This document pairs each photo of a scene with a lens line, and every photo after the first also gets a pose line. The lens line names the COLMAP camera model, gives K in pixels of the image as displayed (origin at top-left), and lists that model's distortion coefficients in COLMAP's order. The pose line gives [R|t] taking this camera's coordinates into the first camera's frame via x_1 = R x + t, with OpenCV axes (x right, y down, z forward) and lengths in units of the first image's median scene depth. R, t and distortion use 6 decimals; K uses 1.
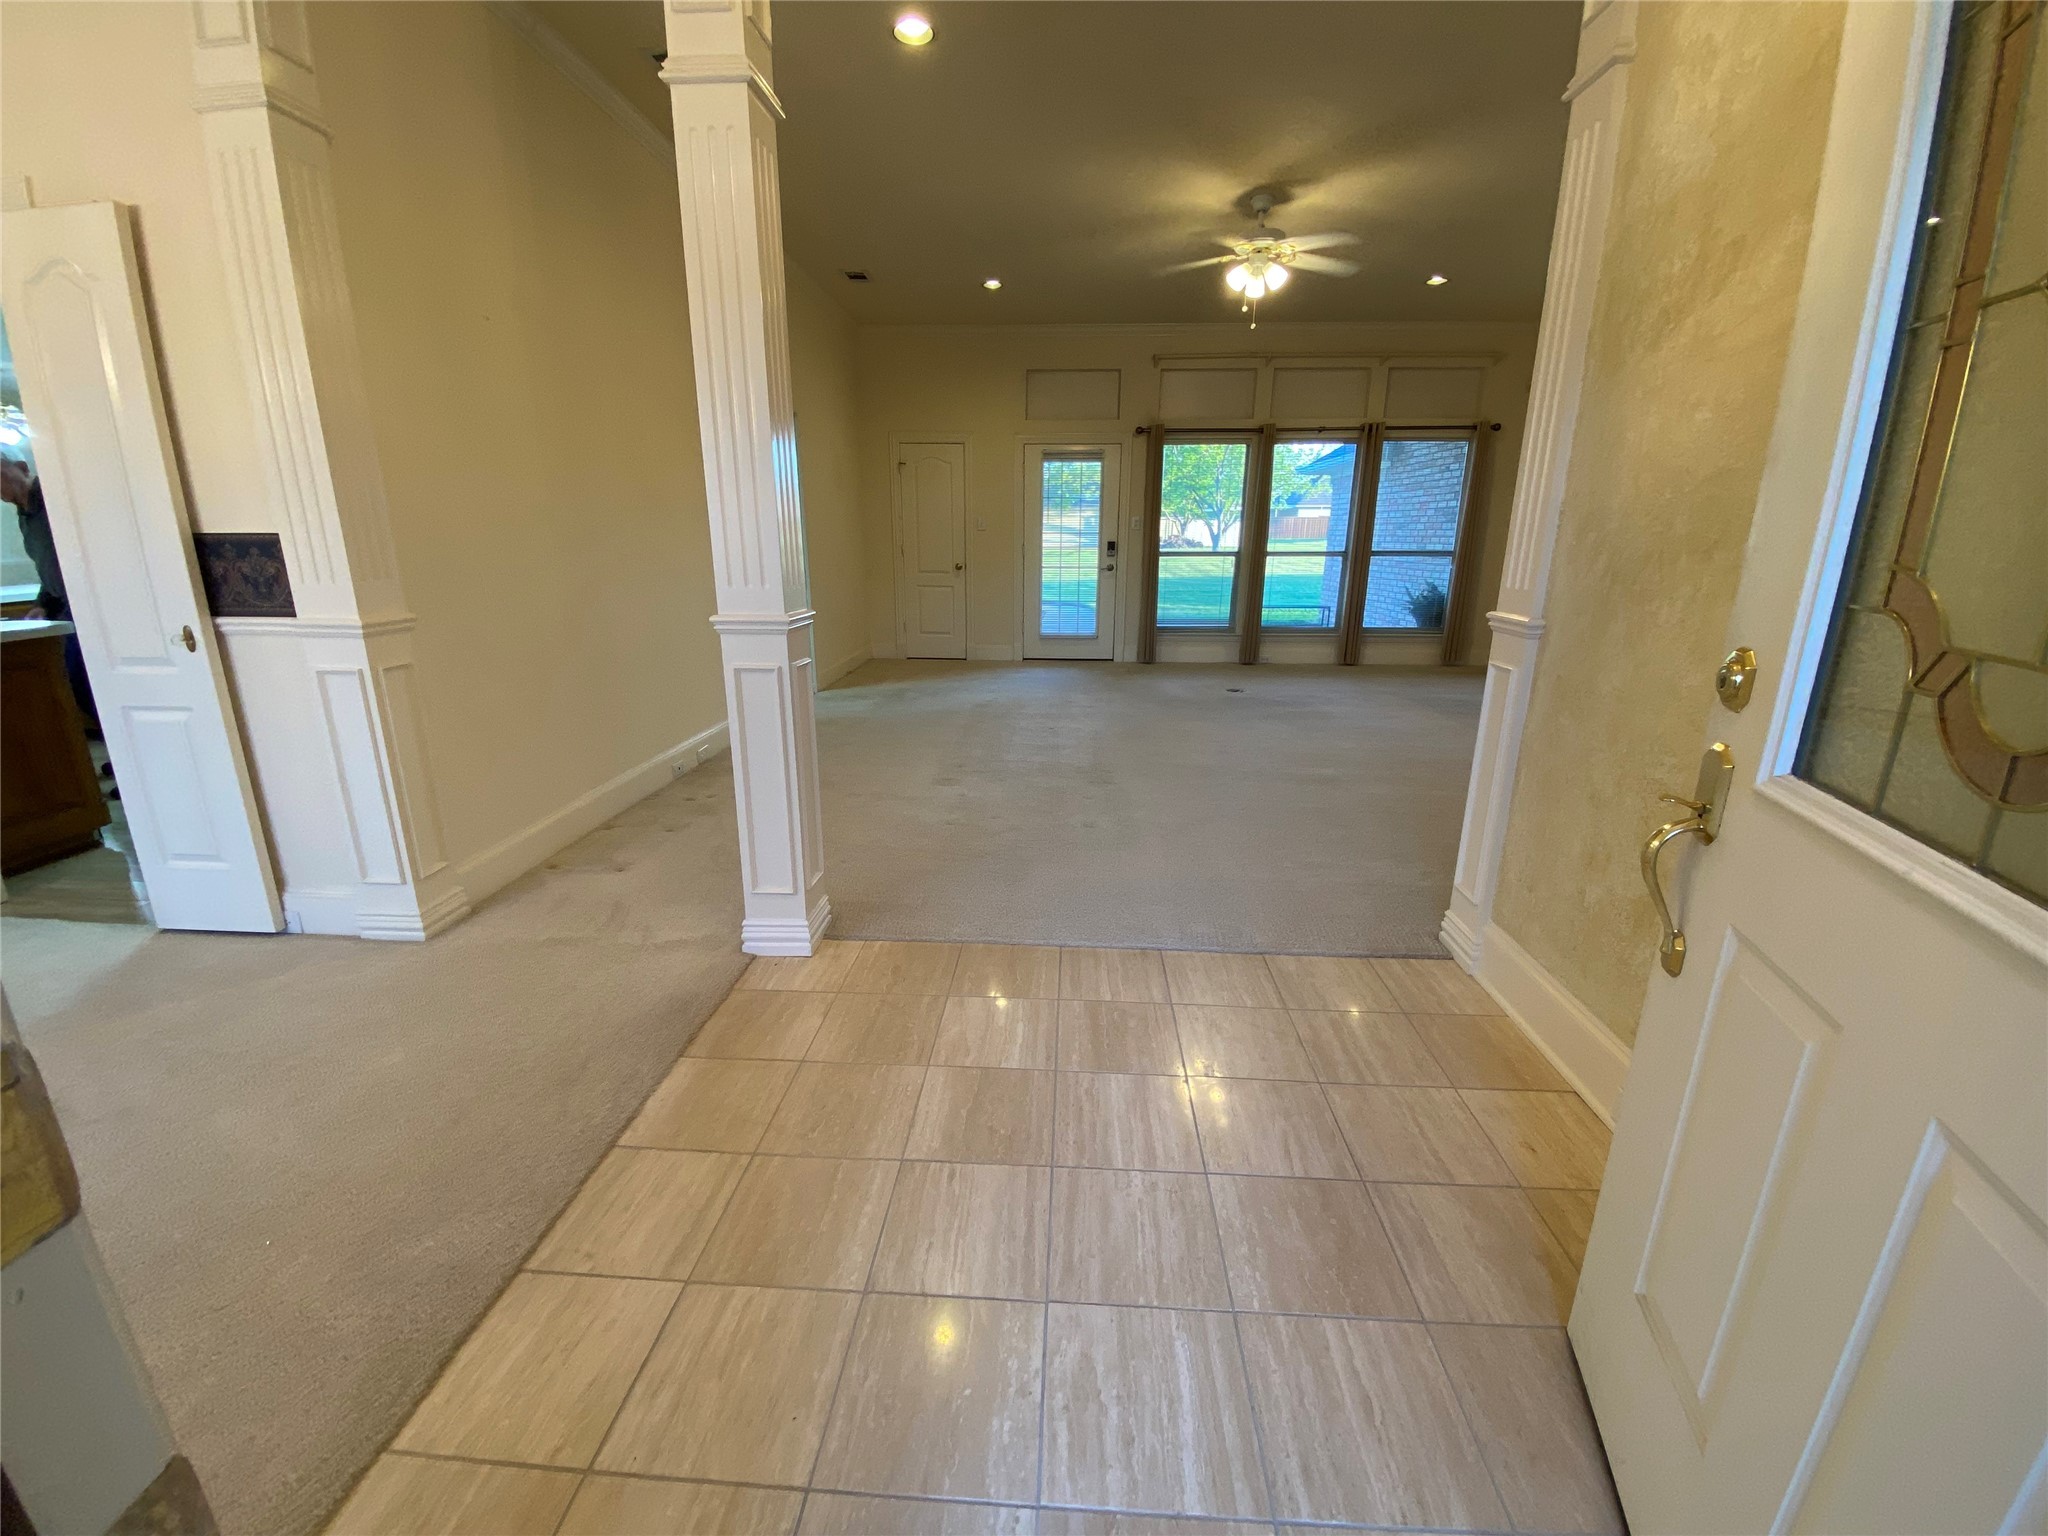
lens RADIAL K [[826.5, 0, 1025.3], [0, 826.5, 753.2], [0, 0, 1]] dist [0.002141, 0.000176]
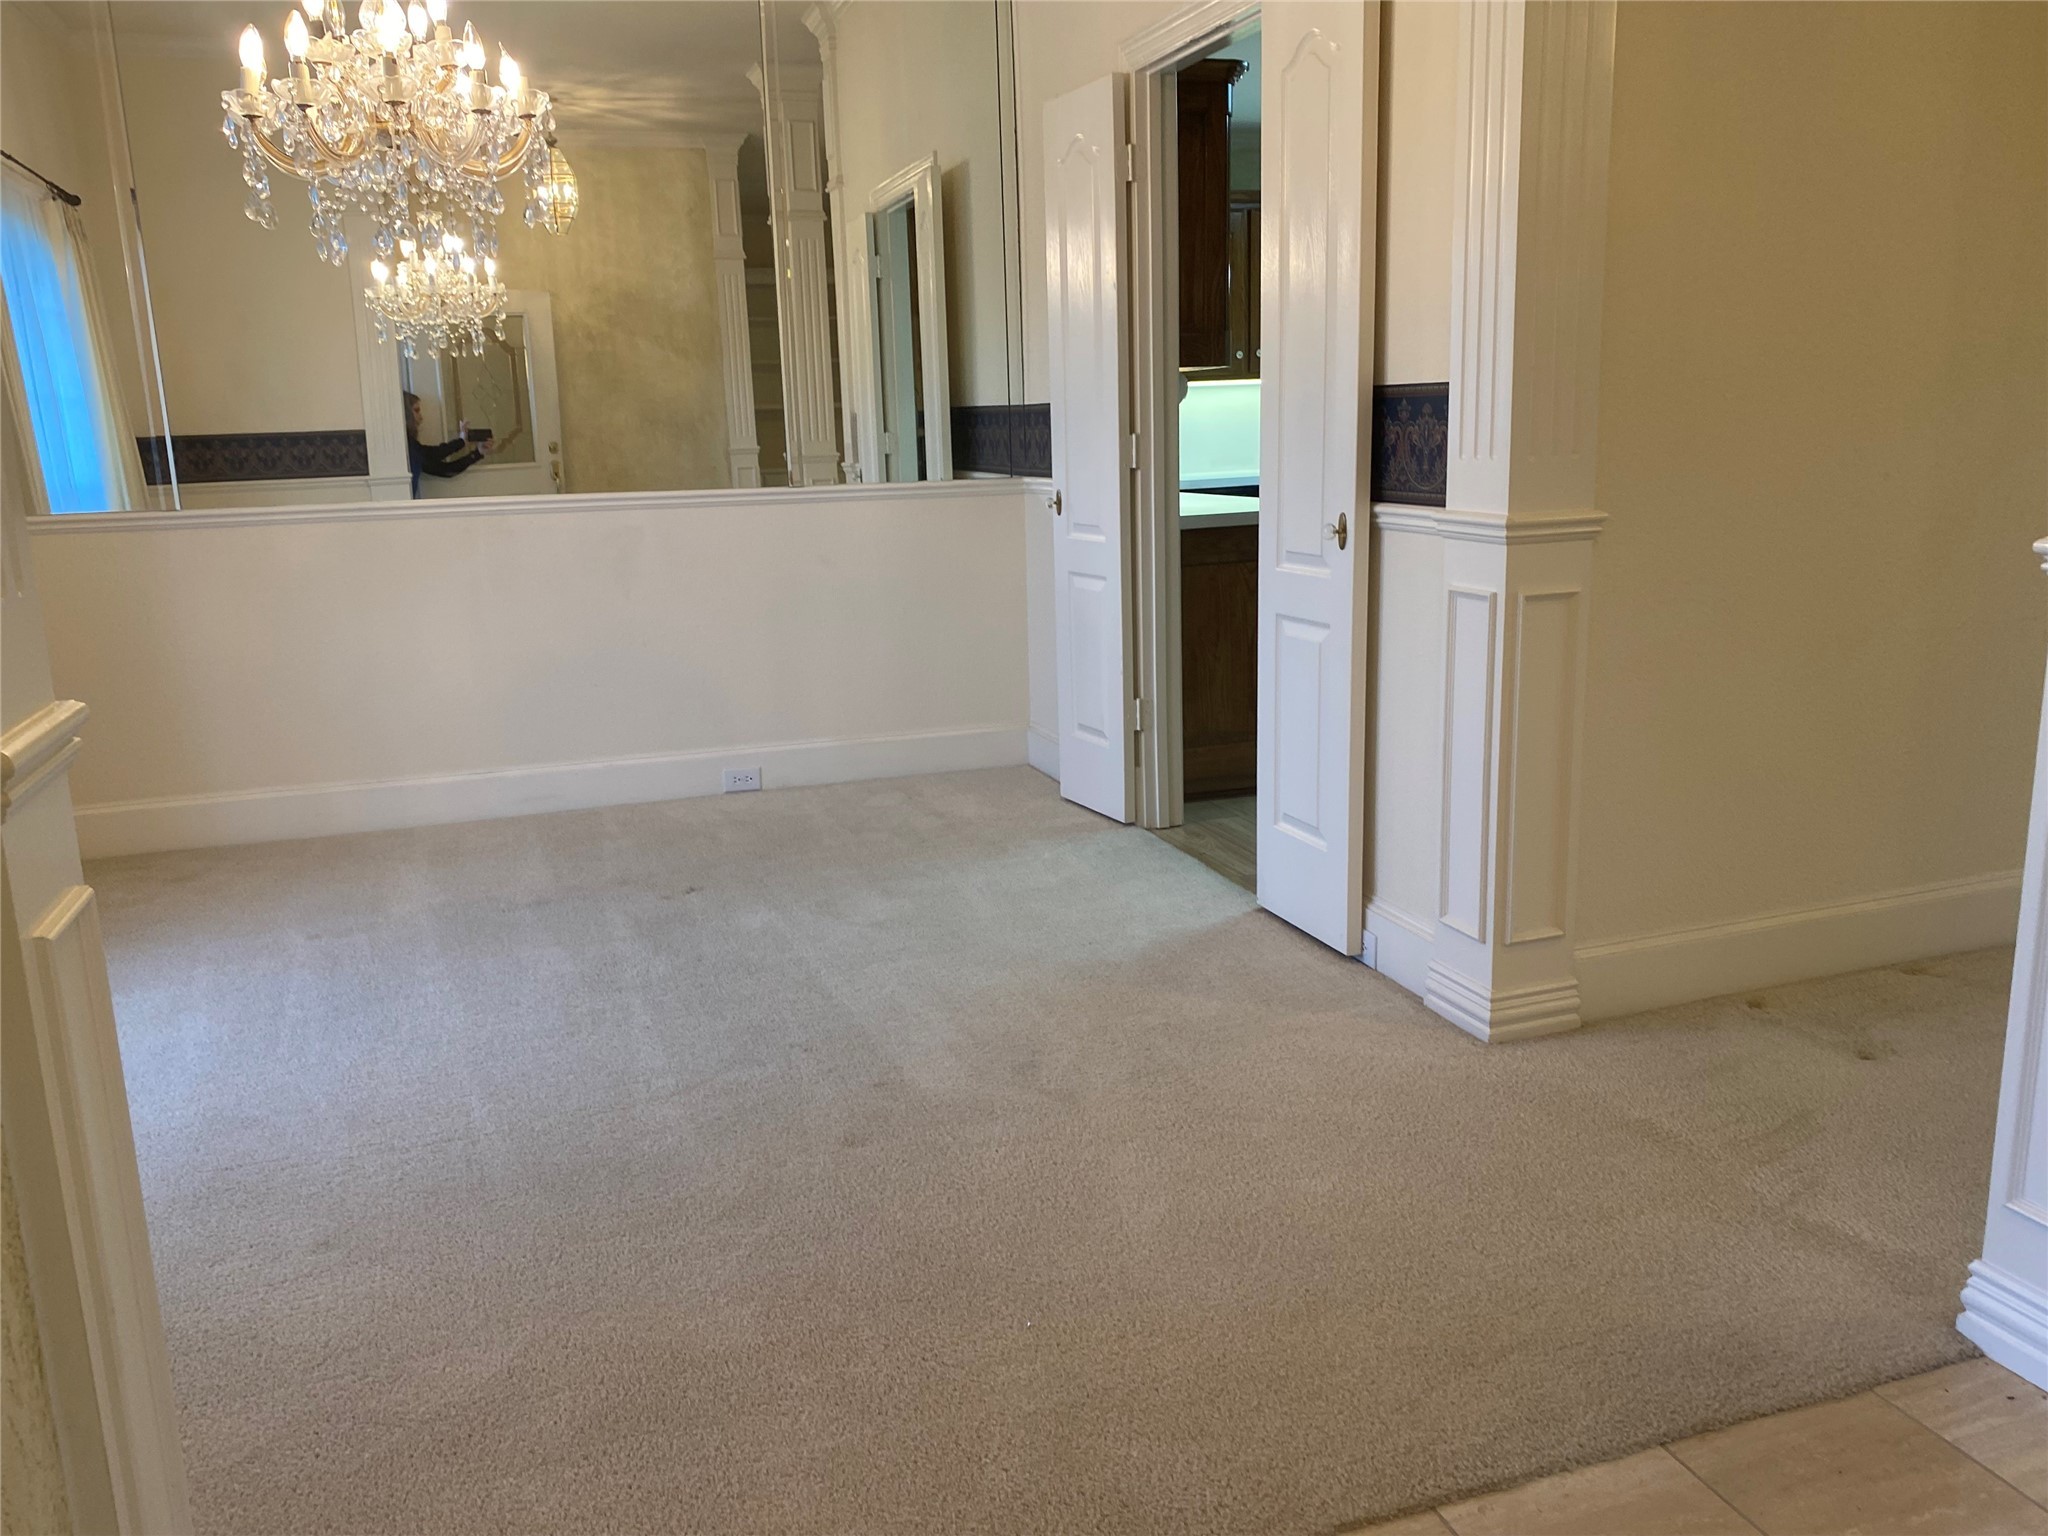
lens RADIAL K [[1546.1, 0, 1021.0], [0, 1546.1, 768.5], [0, 0, 1]] dist [0.005445, -0.002105]
pose [[0.371326, 0.189883, -0.908879, 0.150150], [-0.208957, 0.970845, 0.117459, -0.032493], [0.904684, 0.146302, 0.400177, 0.207071]]
